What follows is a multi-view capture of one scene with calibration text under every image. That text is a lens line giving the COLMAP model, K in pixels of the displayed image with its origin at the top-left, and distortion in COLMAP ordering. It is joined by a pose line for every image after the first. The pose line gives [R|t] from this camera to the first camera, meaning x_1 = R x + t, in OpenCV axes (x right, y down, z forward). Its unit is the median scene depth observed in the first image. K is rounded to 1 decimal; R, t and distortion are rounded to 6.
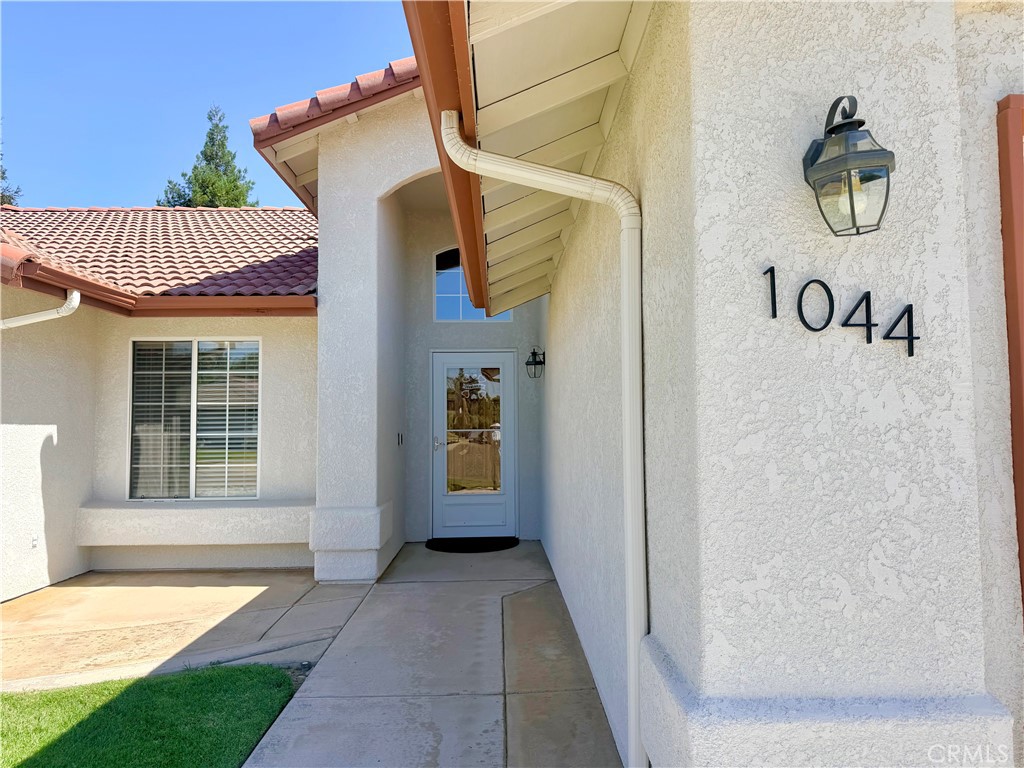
lens RADIAL K [[711.6, 0, 512.0], [0, 711.6, 384.0], [0, 0, 1]] dist [0.106511, -0.179419]
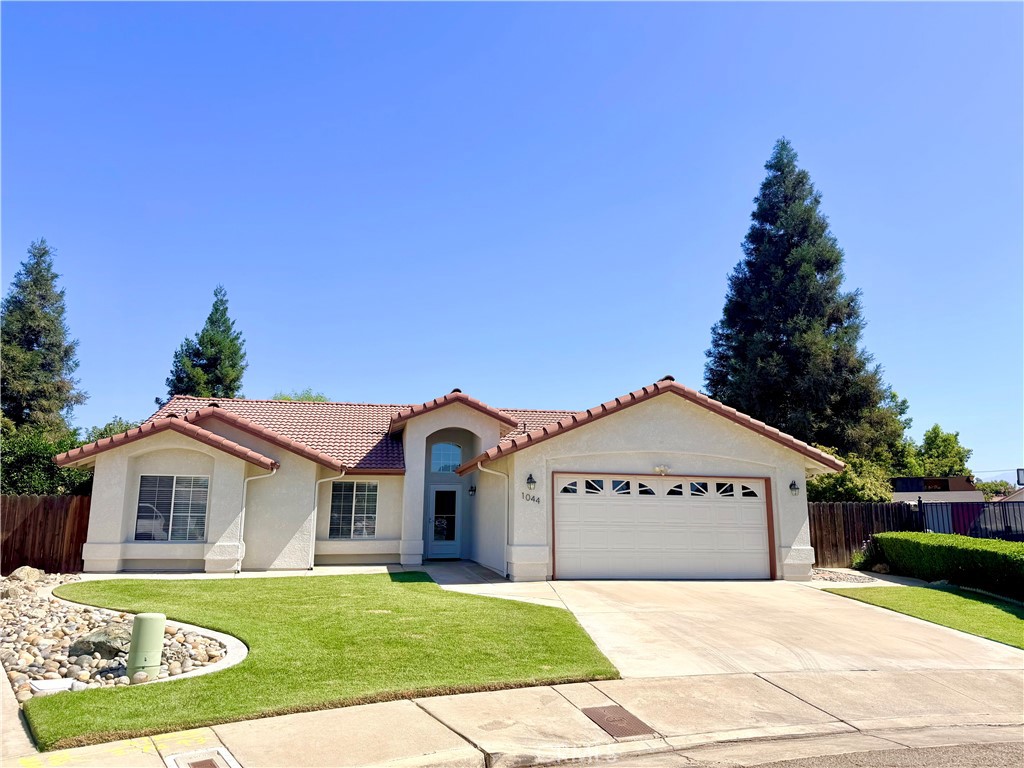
lens RADIAL K [[711.6, 0, 512.0], [0, 711.6, 384.0], [0, 0, 1]] dist [0.106511, -0.179419]
pose [[0.984089, 0.046020, 0.171614, -0.334101], [-0.023437, 0.991057, -0.131366, -0.086121], [-0.176125, 0.125254, 0.976366, -1.936730]]
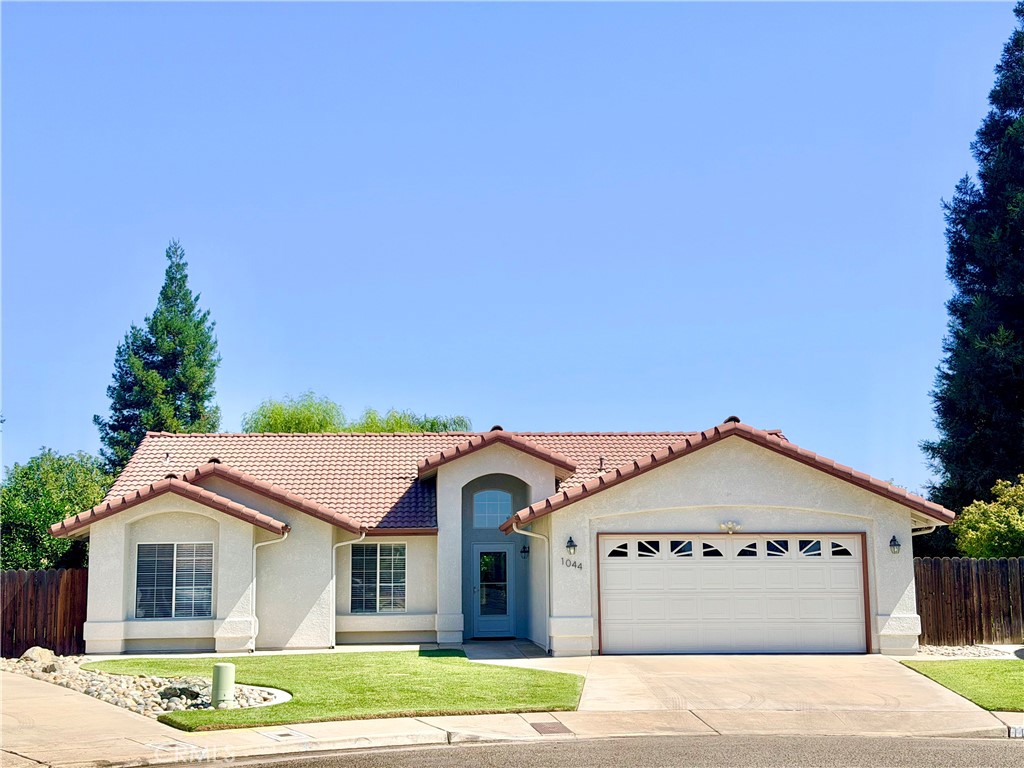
lens RADIAL K [[1433.3, 0, 512.0], [0, 1433.3, 384.0], [0, 0, 1]] dist [0.016229, 0.656994]
pose [[0.999049, 0.003230, 0.043492, -0.213967], [0.000309, 0.996705, -0.081115, -0.198931], [-0.043611, 0.081052, 0.995755, -3.666609]]
